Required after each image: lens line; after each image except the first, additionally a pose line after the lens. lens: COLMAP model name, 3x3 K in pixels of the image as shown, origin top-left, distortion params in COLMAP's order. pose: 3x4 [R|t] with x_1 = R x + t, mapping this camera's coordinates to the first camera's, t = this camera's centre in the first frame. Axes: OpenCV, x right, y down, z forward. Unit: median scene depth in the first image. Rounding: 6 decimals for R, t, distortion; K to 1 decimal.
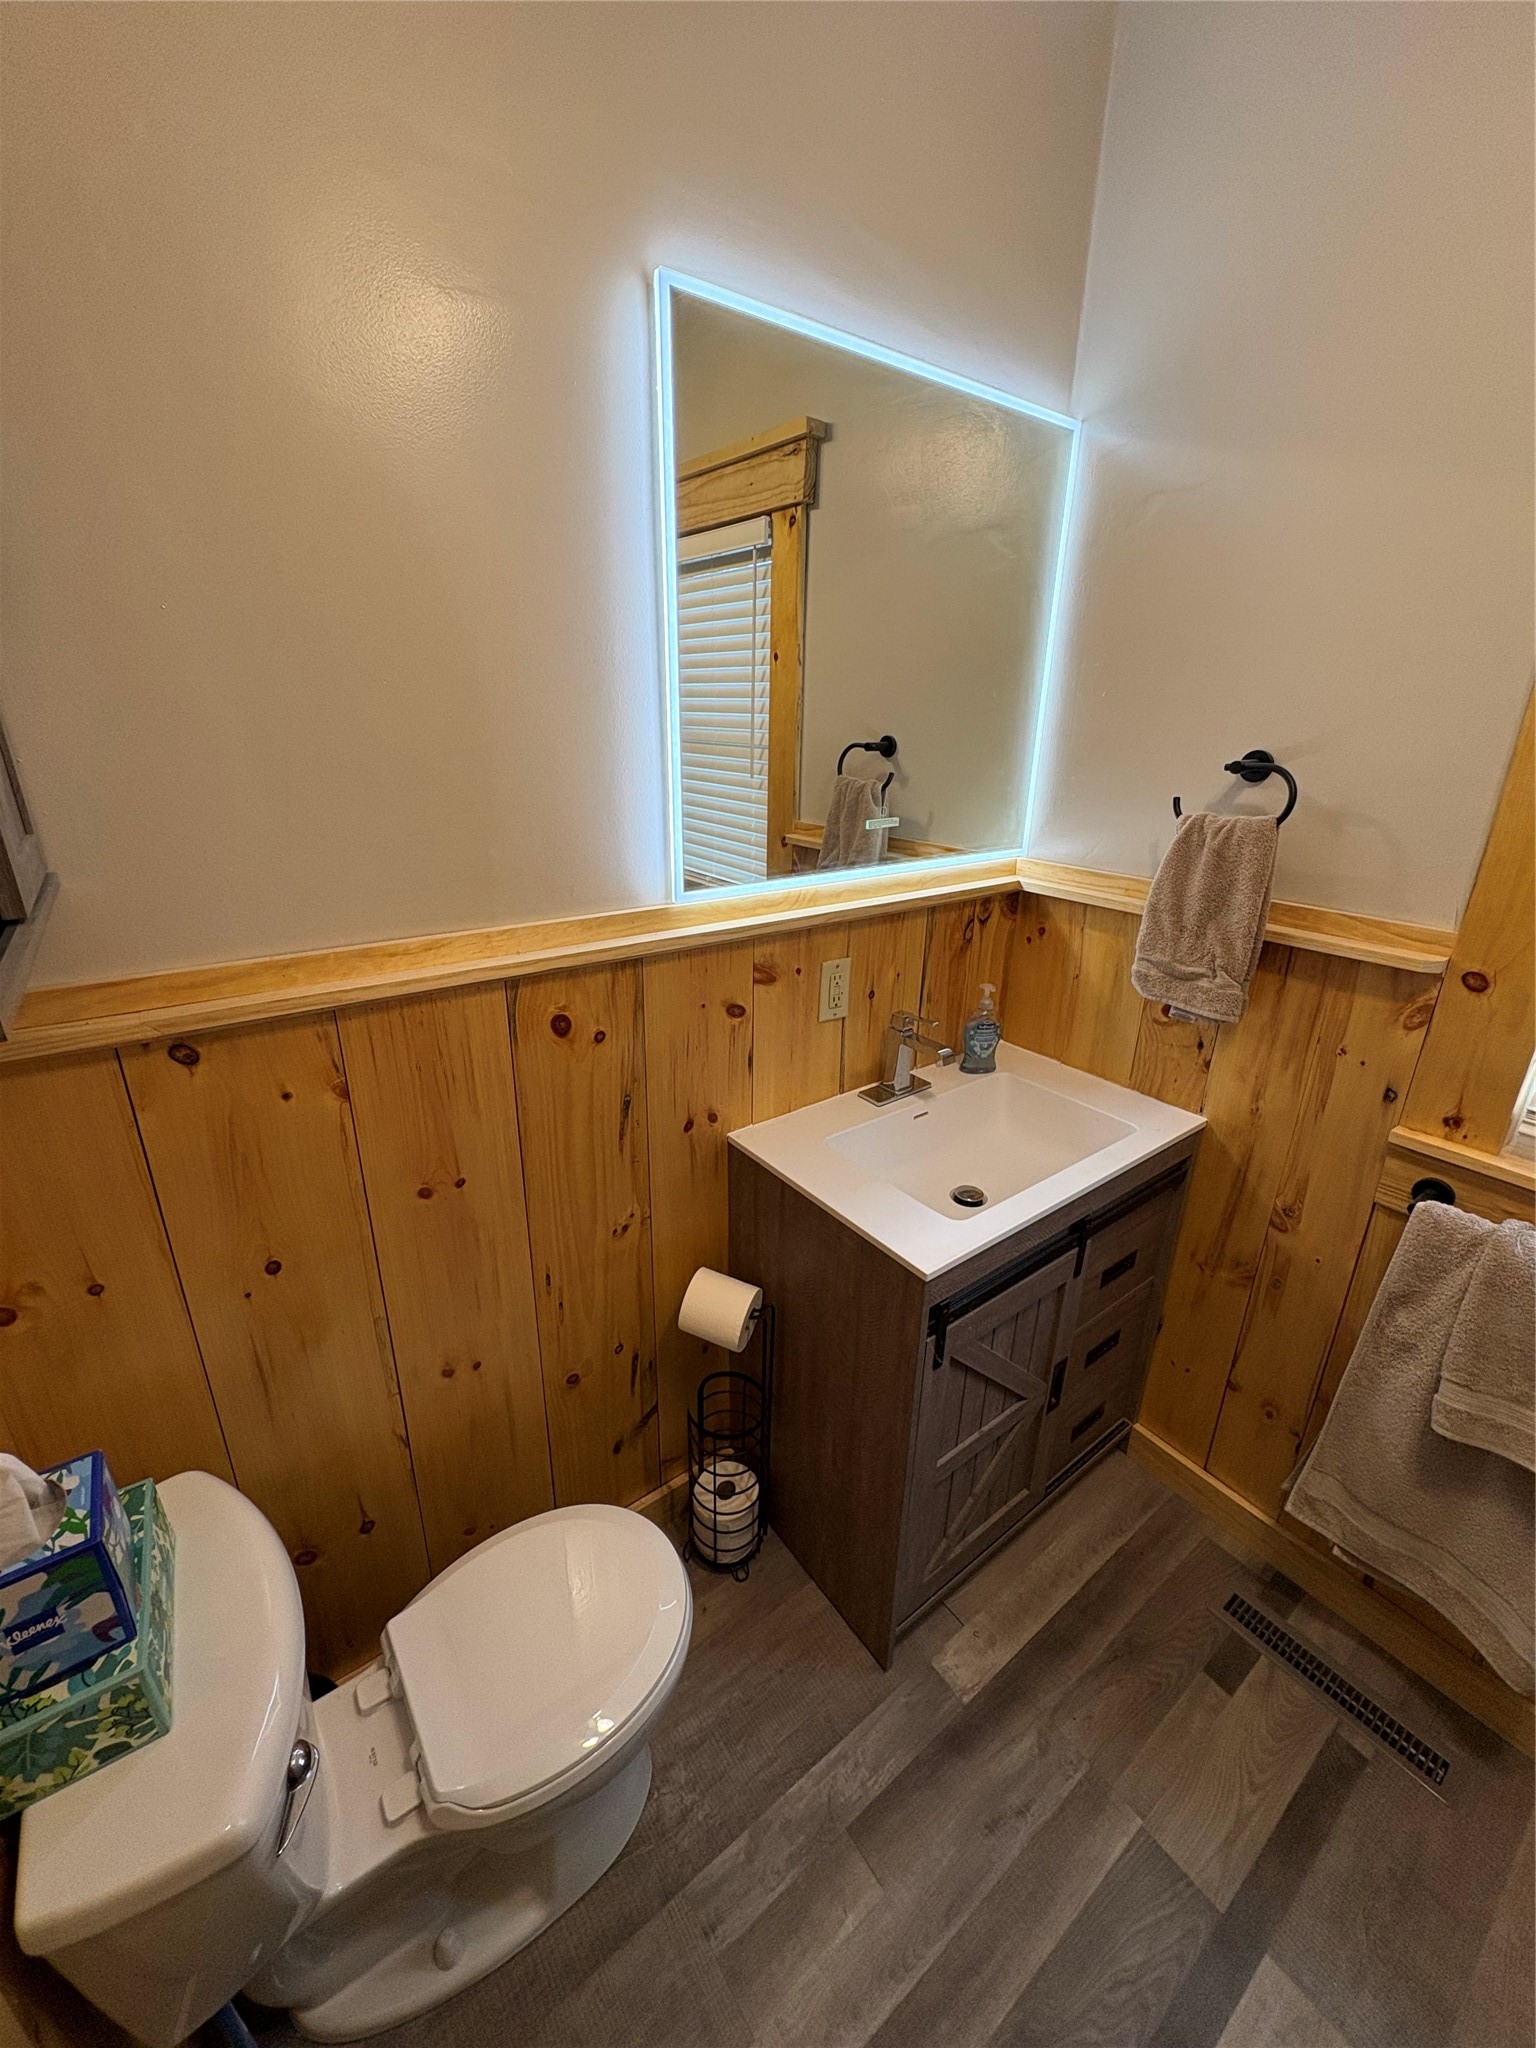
lens RADIAL K [[813.2, 0, 768.0], [0, 813.2, 1024.0], [0, 0, 1]] dist [0.000142, -0.000775]
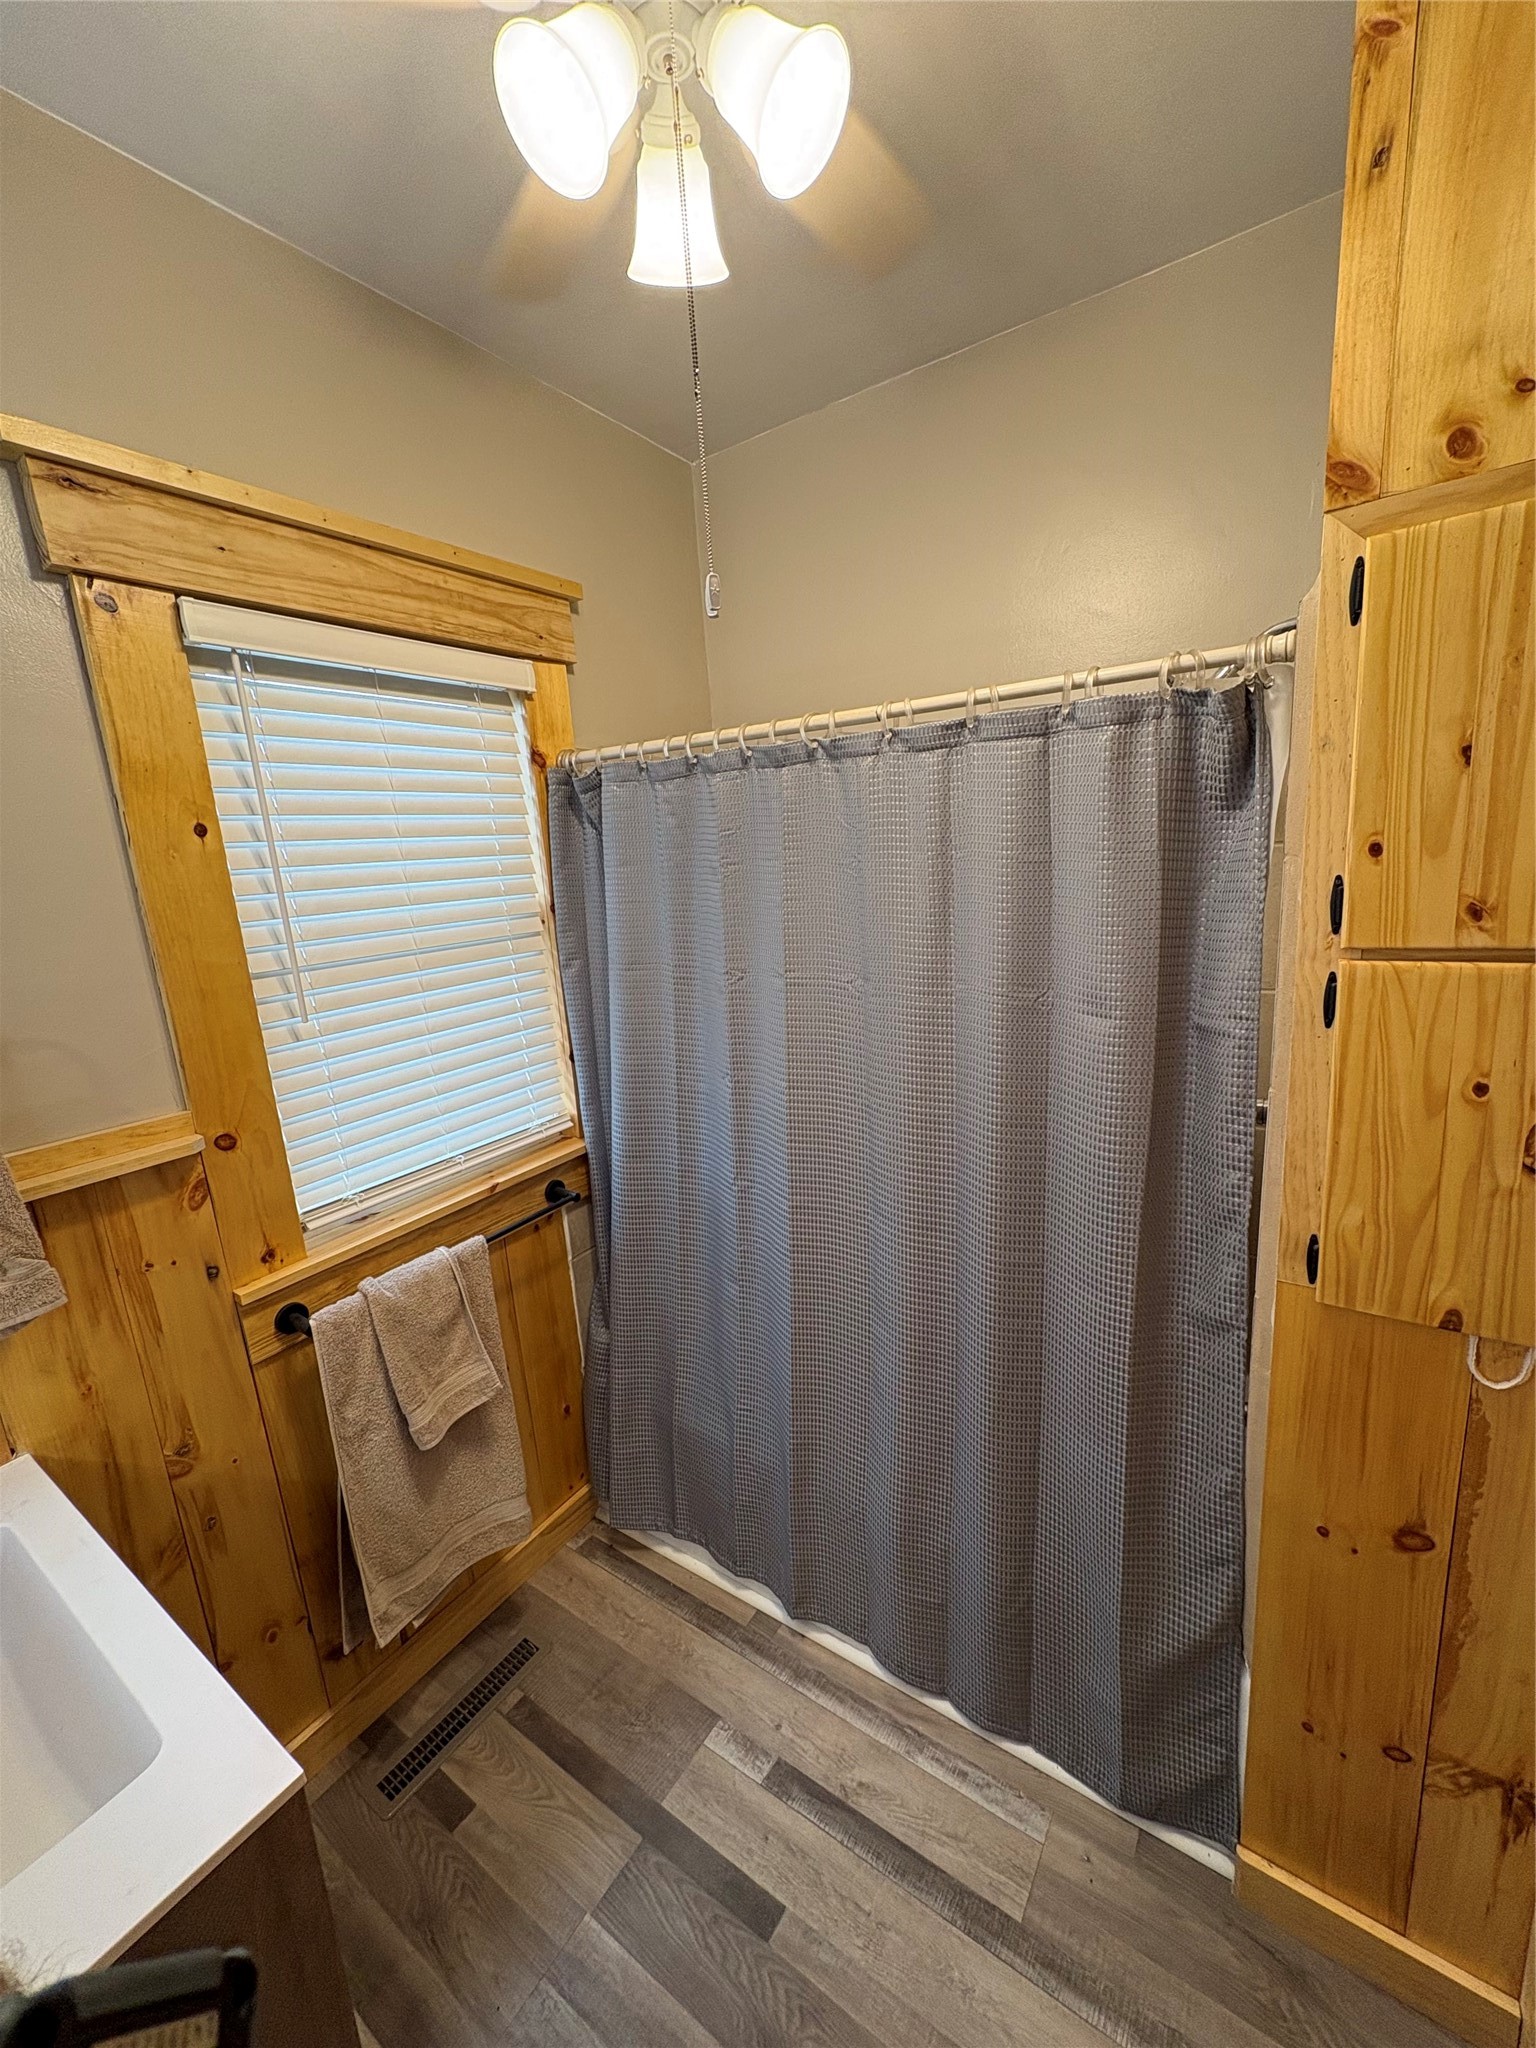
lens RADIAL K [[813.2, 0, 768.0], [0, 813.2, 1024.0], [0, 0, 1]] dist [0.000142, -0.000775]
pose [[-0.324632, -0.180046, 0.928546, -0.349927], [0.389663, 0.869076, 0.304746, -0.219422], [-0.861845, 0.460751, -0.211972, 0.462619]]
